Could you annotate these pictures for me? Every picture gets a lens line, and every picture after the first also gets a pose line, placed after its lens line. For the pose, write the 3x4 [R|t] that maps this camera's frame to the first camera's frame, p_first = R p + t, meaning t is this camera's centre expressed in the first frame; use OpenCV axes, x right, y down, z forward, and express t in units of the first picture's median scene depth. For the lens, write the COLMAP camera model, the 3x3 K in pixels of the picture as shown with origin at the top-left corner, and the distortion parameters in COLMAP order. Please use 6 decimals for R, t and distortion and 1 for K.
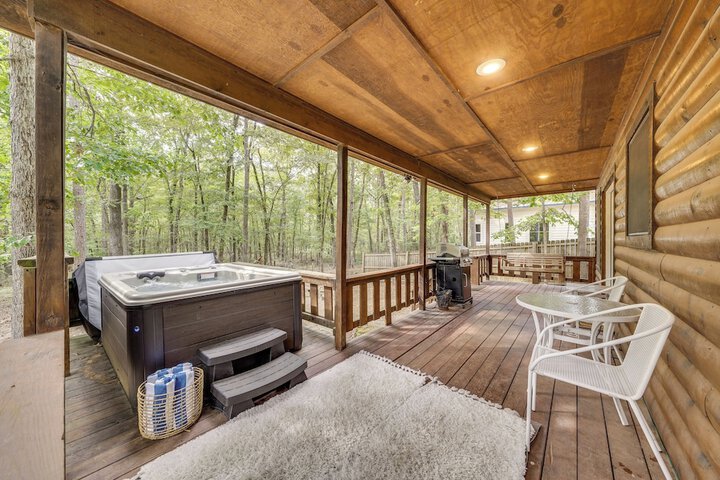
lens RADIAL K [[245.2, 0, 363.0], [0, 245.2, 240.3], [0, 0, 1]] dist [0.007927, 0.000029]
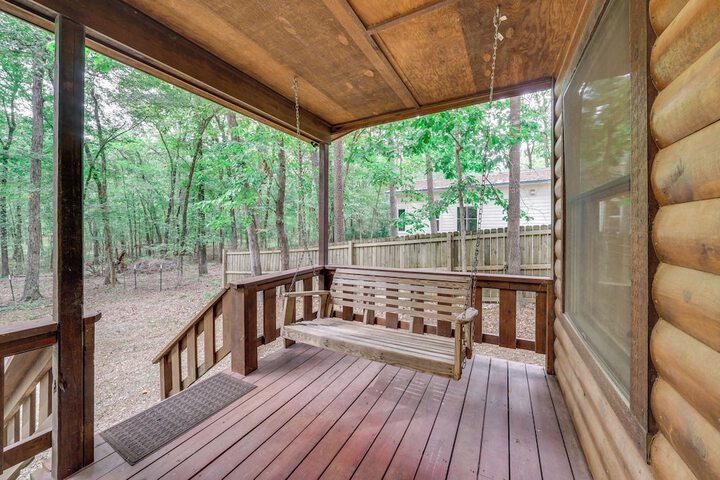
lens RADIAL K [[255.5, 0, 378.8], [0, 255.5, 226.6], [0, 0, 1]] dist [0.000537, 0.000033]
pose [[0.967960, -0.001855, 0.251096, 0.383143], [0.004388, 0.999945, -0.009528, -0.002962], [-0.251065, 0.010324, 0.967915, 0.444512]]
